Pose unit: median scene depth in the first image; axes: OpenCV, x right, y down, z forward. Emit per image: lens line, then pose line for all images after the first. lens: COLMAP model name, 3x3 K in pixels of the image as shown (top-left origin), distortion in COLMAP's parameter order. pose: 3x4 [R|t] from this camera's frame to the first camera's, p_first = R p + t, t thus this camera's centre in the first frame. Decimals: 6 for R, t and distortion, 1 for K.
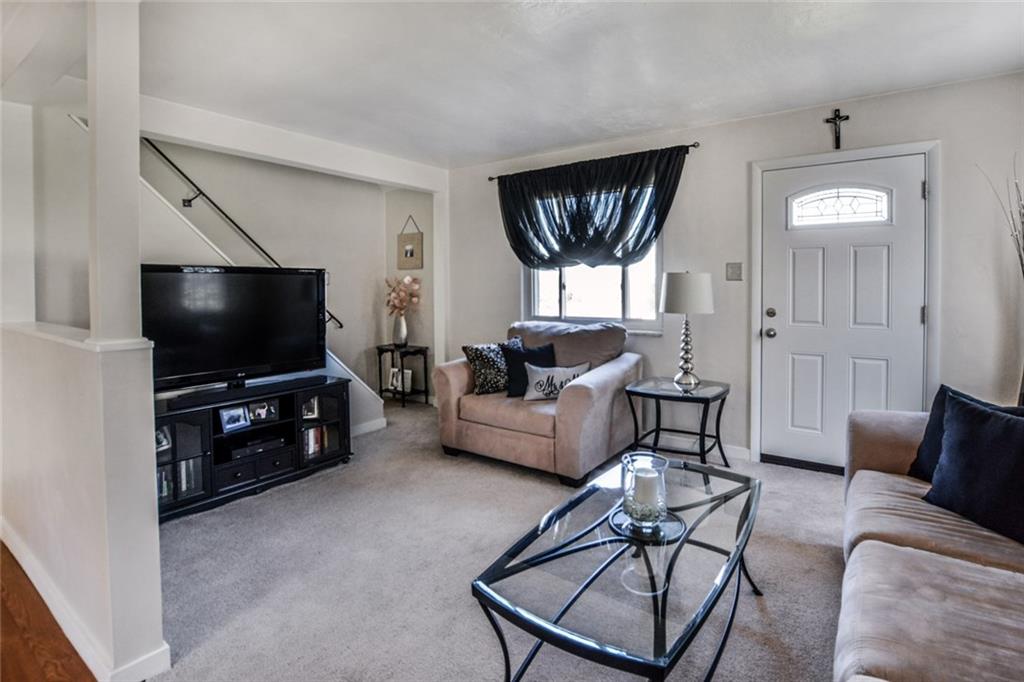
lens RADIAL K [[510.7, 0, 554.1], [0, 510.7, 286.4], [0, 0, 1]] dist [-0.026179, 0.001392]
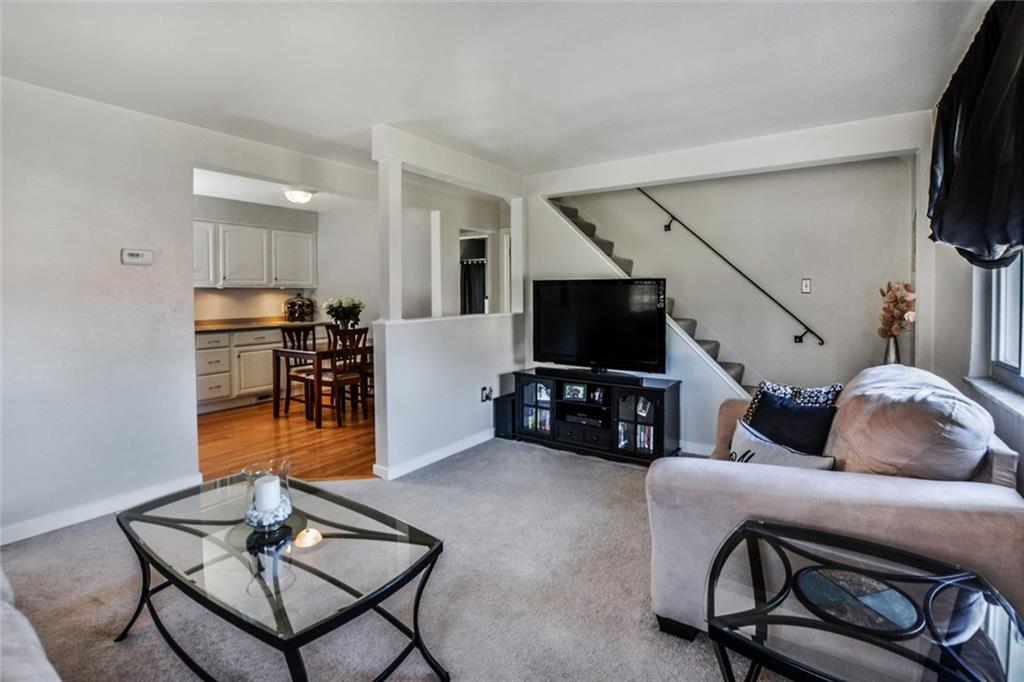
lens RADIAL K [[463.5, 0, 514.5], [0, 463.5, 303.3], [0, 0, 1]] dist [0.001702, 0.000341]
pose [[-0.003675, 0.030736, -0.999521, 0.559590], [-0.004120, 0.999519, 0.030752, -0.012788], [0.999985, 0.004231, -0.003546, 0.785752]]
